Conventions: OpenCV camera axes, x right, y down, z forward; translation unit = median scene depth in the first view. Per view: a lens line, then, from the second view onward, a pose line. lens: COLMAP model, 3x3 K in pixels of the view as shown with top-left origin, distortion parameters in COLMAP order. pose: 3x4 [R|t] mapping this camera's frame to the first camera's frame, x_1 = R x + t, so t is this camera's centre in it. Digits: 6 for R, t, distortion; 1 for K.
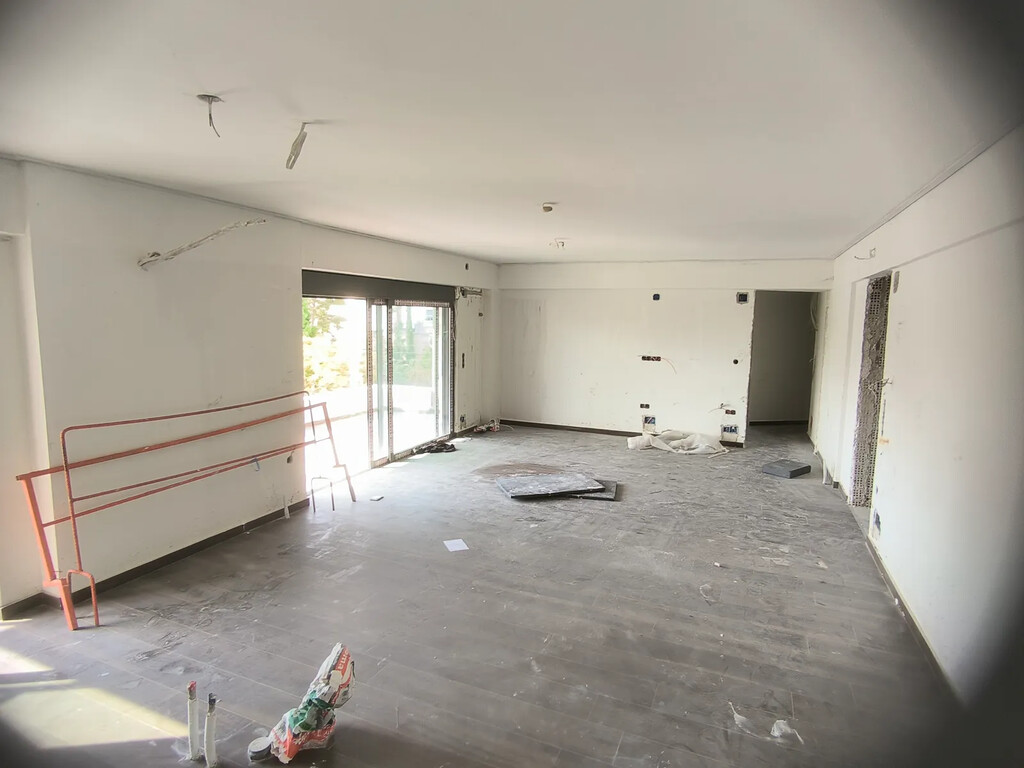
lens RADIAL K [[569.6, 0, 511.7], [0, 569.6, 382.7], [0, 0, 1]] dist [-0.027360, 0.009710]
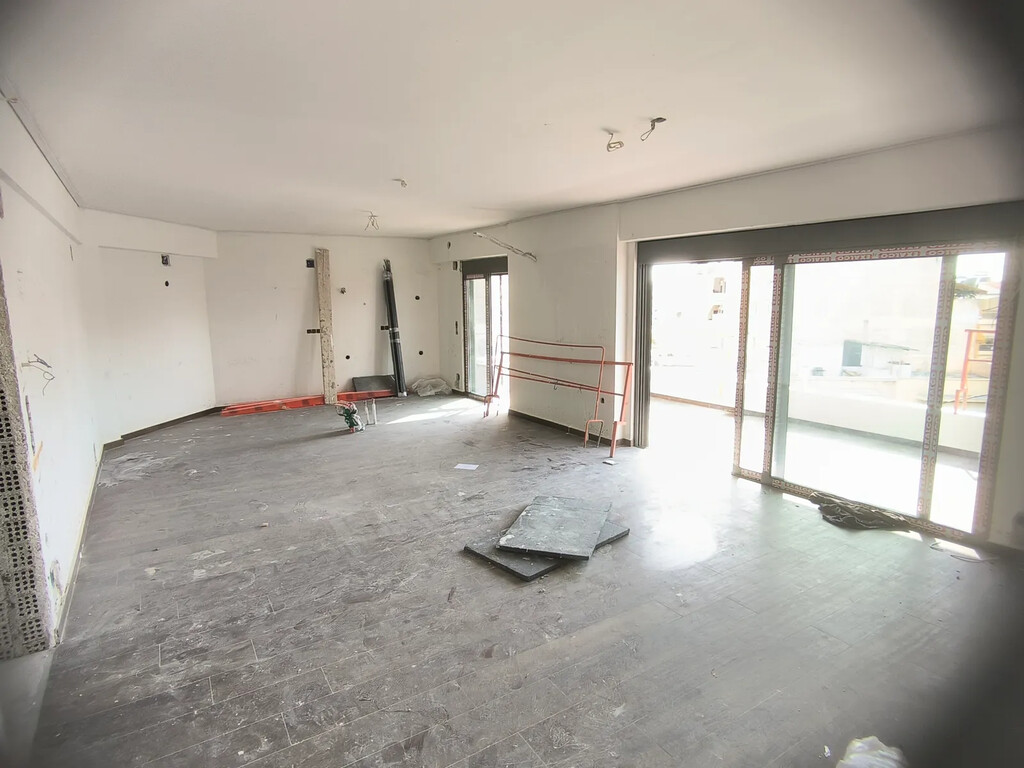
lens RADIAL K [[569.6, 0, 511.2], [0, 569.6, 378.9], [0, 0, 1]] dist [-0.027360, 0.009710]
pose [[-0.561307, 0.107259, -0.820628, 0.795886], [-0.099385, 0.975655, 0.195500, -0.144792], [0.821618, 0.191294, -0.536982, 1.609795]]
